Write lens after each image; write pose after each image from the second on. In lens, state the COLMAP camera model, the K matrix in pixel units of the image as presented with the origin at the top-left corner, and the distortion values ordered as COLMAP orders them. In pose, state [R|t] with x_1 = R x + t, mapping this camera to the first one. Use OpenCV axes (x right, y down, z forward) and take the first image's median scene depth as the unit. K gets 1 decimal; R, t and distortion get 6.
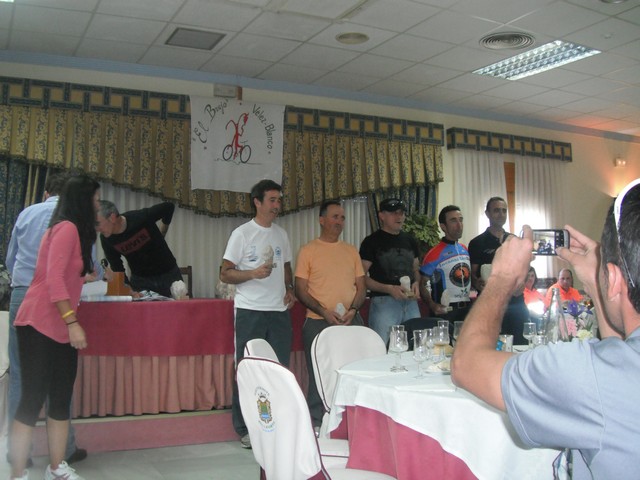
lens RADIAL K [[693.4, 0, 320.0], [0, 693.4, 240.0], [0, 0, 1]] dist [-0.240955, 0.127293]
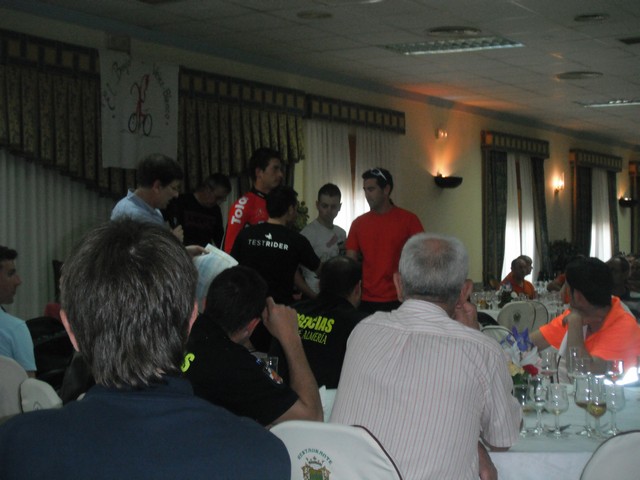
lens RADIAL K [[1263.2, 0, 320.0], [0, 1263.2, 240.0], [0, 0, 1]] dist [-0.007791, 0.097146]
pose [[0.853051, -0.001186, 0.521826, -0.716394], [-0.010550, 0.999754, 0.019520, -0.018905], [-0.521721, -0.022157, 0.852828, -0.394945]]
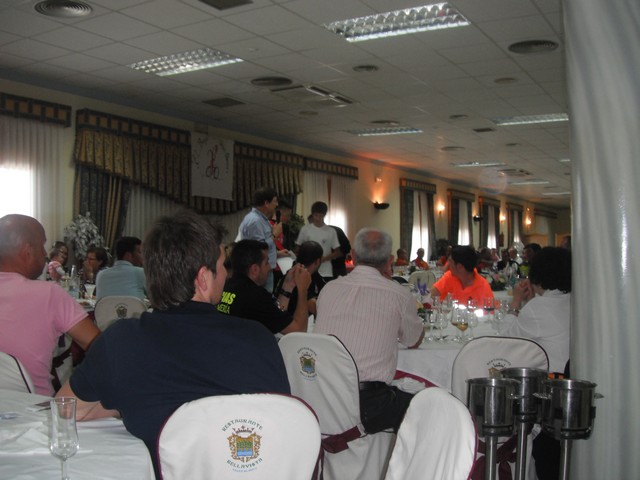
lens RADIAL K [[693.4, 0, 320.0], [0, 693.4, 240.0], [0, 0, 1]] dist [-0.240955, 0.127293]
pose [[0.846075, 0.004012, 0.533049, -0.710873], [-0.017858, 0.999624, 0.020822, -0.013775], [-0.532765, -0.027136, 0.845828, -0.386005]]
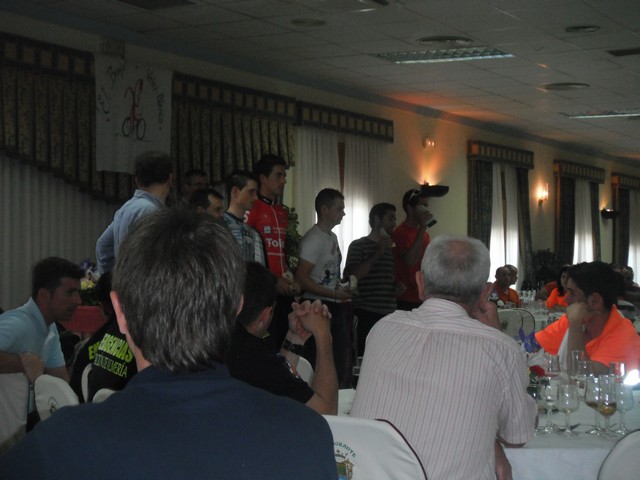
lens RADIAL K [[1263.2, 0, 320.0], [0, 1263.2, 240.0], [0, 0, 1]] dist [-0.007791, 0.097146]
pose [[0.843545, 0.012690, 0.536908, -0.735487], [-0.022700, 0.999670, 0.012036, -0.014957], [-0.536578, -0.022341, 0.843555, -0.394565]]
